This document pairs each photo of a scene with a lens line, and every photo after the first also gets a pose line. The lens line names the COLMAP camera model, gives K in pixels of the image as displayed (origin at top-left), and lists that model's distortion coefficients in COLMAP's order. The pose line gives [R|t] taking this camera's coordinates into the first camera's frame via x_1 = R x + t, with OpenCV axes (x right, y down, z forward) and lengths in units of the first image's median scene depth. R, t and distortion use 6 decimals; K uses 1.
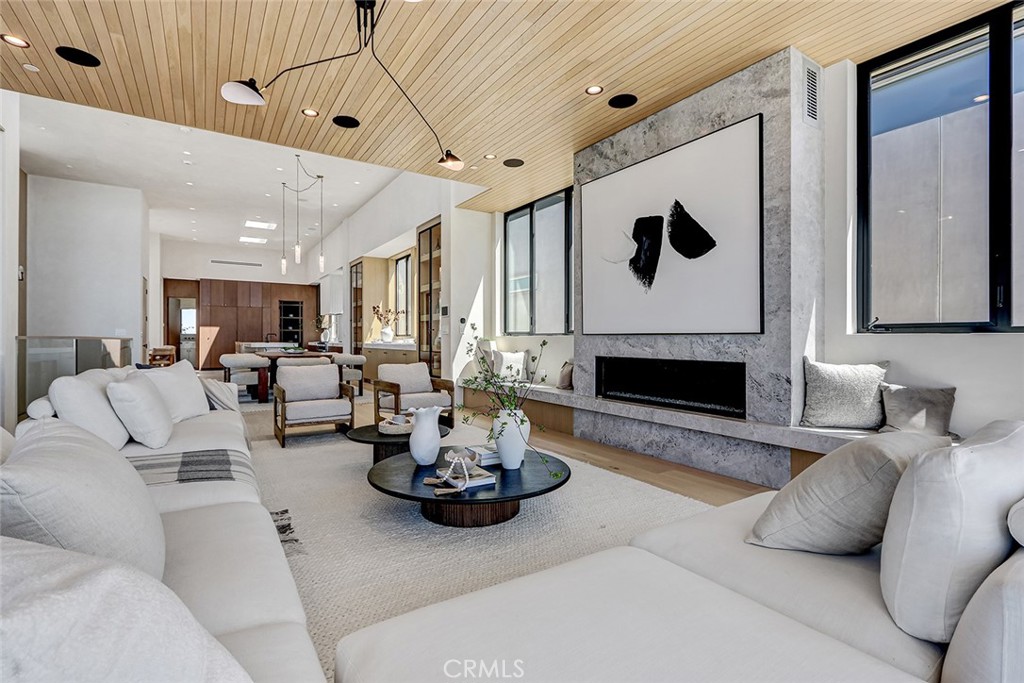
lens RADIAL K [[462.2, 0, 512.0], [0, 462.2, 341.5], [0, 0, 1]] dist [0.001403, 0.000150]
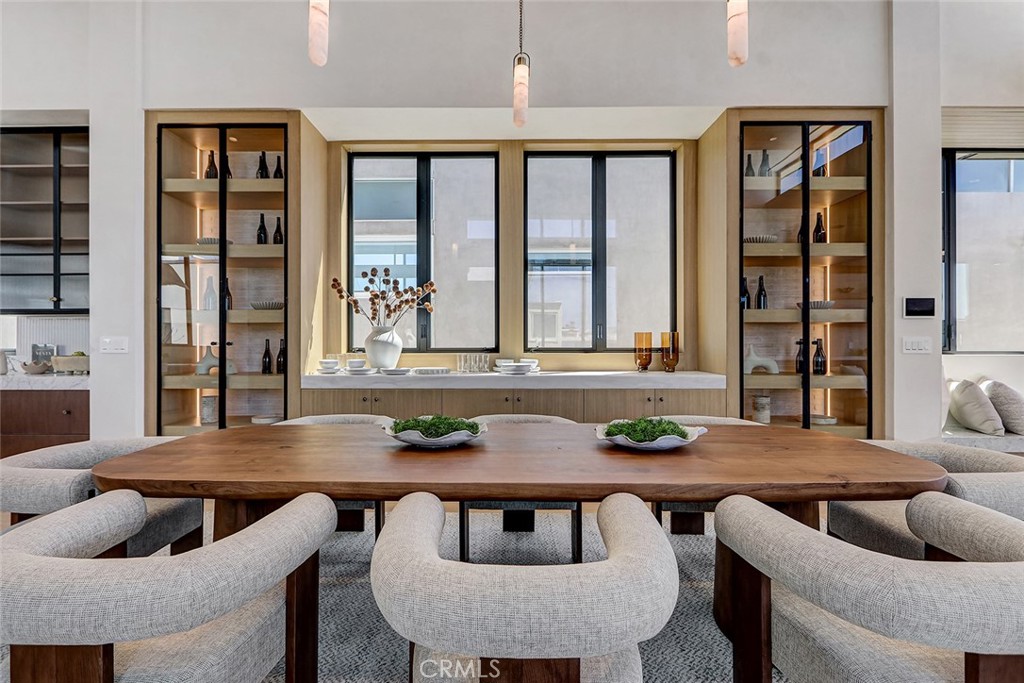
lens RADIAL K [[484.1, 0, 525.2], [0, 484.1, 337.4], [0, 0, 1]] dist [-0.001118, -0.000188]
pose [[0.557482, 0.004274, 0.830178, -0.354974], [0.005506, 0.999946, -0.008846, -0.013670], [-0.830171, 0.009502, 0.557428, 0.464761]]
